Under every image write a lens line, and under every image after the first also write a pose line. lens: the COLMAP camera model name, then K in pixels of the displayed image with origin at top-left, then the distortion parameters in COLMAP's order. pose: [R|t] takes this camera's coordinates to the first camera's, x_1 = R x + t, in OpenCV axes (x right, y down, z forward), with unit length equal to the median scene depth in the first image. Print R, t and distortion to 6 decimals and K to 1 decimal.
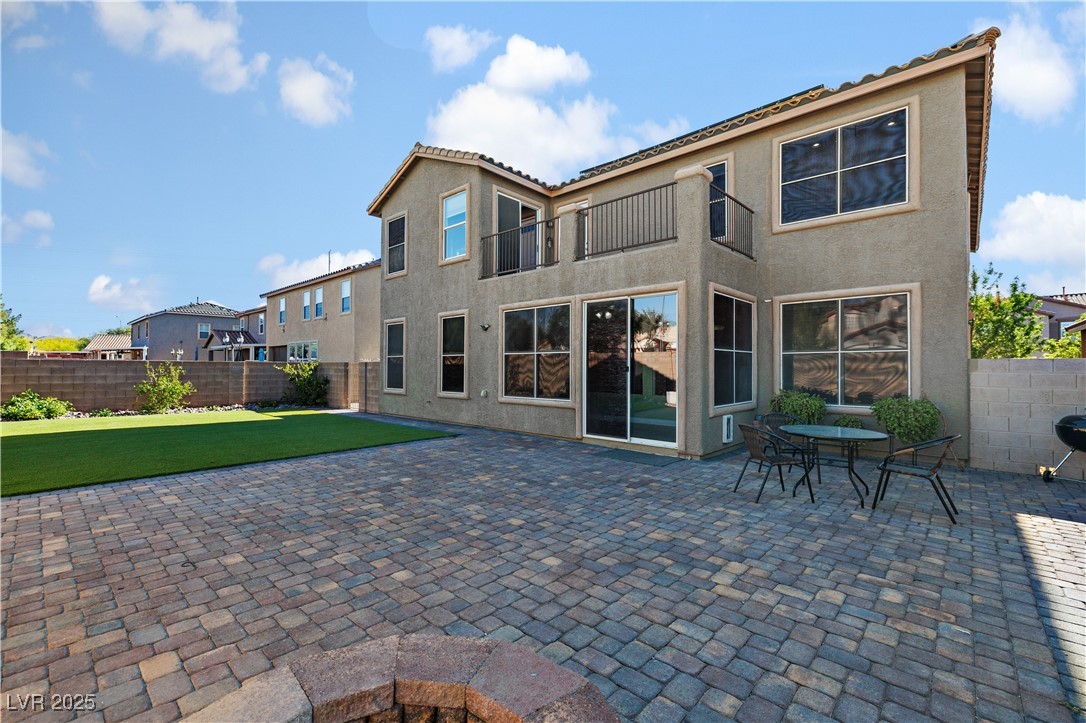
lens RADIAL K [[476.4, 0, 530.6], [0, 476.4, 363.0], [0, 0, 1]] dist [-0.010973, -0.000215]
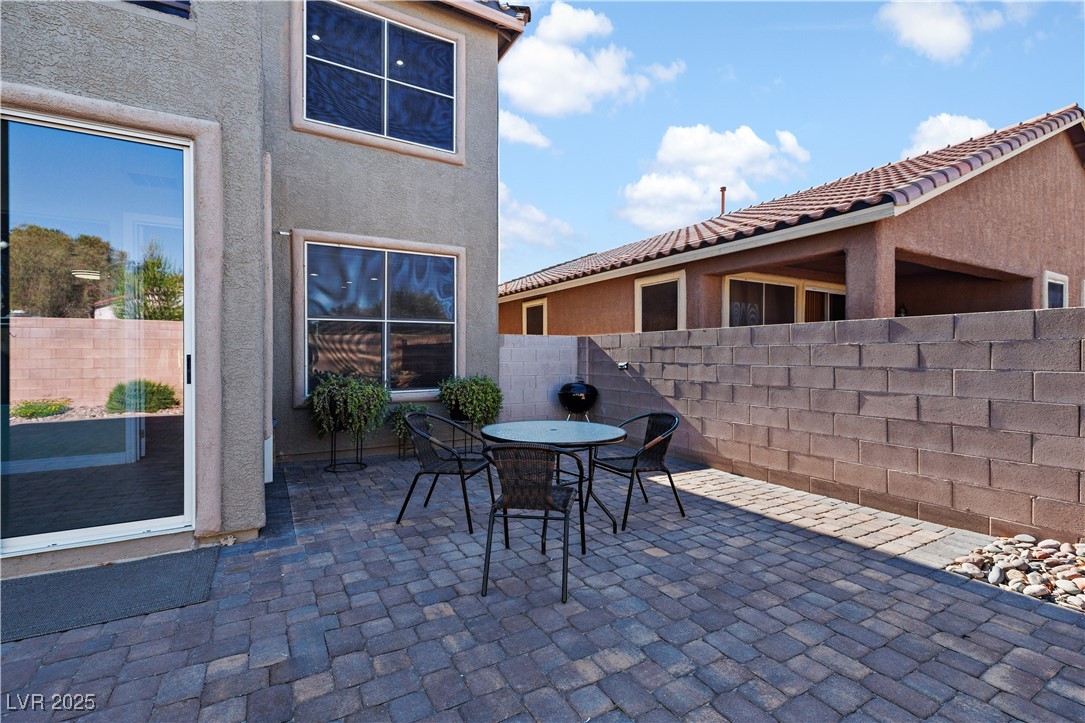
lens RADIAL K [[471.7, 0, 539.9], [0, 471.7, 354.8], [0, 0, 1]] dist [0.002727, -0.000216]
pose [[0.291213, -0.004831, 0.956646, 0.011901], [-0.002298, 0.999981, 0.005750, 0.042528], [-0.956656, -0.003873, 0.291196, 0.922741]]
